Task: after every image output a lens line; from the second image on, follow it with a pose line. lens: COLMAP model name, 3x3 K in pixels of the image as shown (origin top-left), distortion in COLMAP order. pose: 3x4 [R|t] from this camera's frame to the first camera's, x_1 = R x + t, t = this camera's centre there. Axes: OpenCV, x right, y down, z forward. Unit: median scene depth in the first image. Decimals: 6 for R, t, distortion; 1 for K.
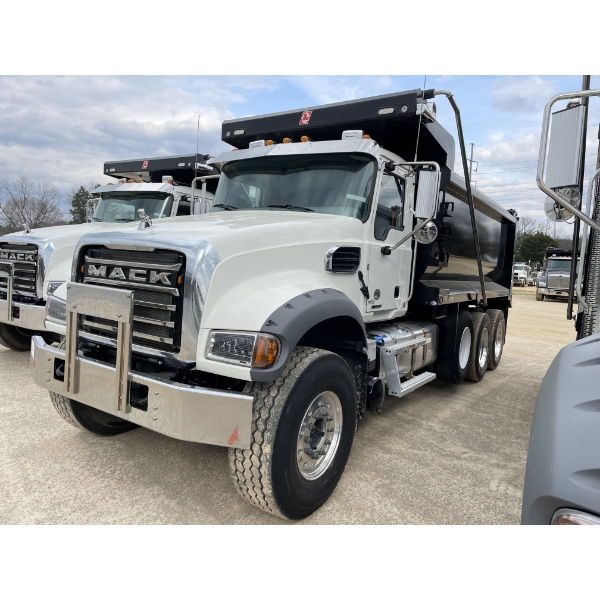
lens RADIAL K [[462.8, 0, 295.4], [0, 462.8, 287.0], [0, 0, 1]] dist [0.042741, -0.027003]
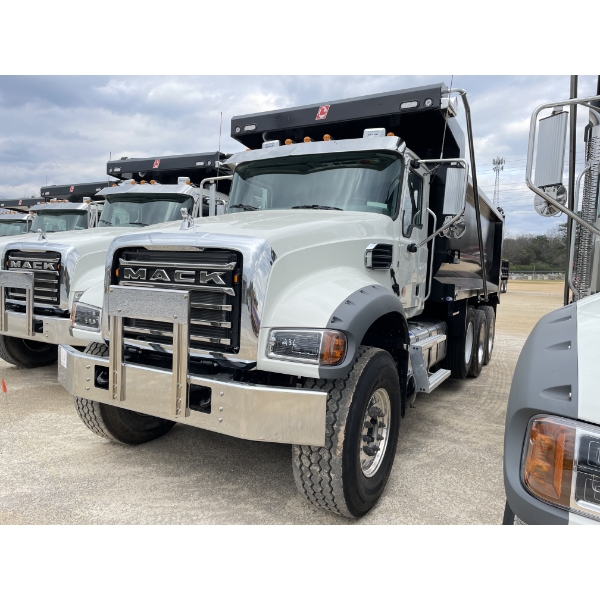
lens RADIAL K [[462.8, 0, 304.5], [0, 462.8, 312.4], [0, 0, 1]] dist [0.042741, -0.027003]
pose [[0.996096, -0.033503, 0.081676, -0.163884], [0.030139, 0.998659, 0.042085, 0.015673], [-0.082977, -0.039459, 0.995770, 0.013719]]
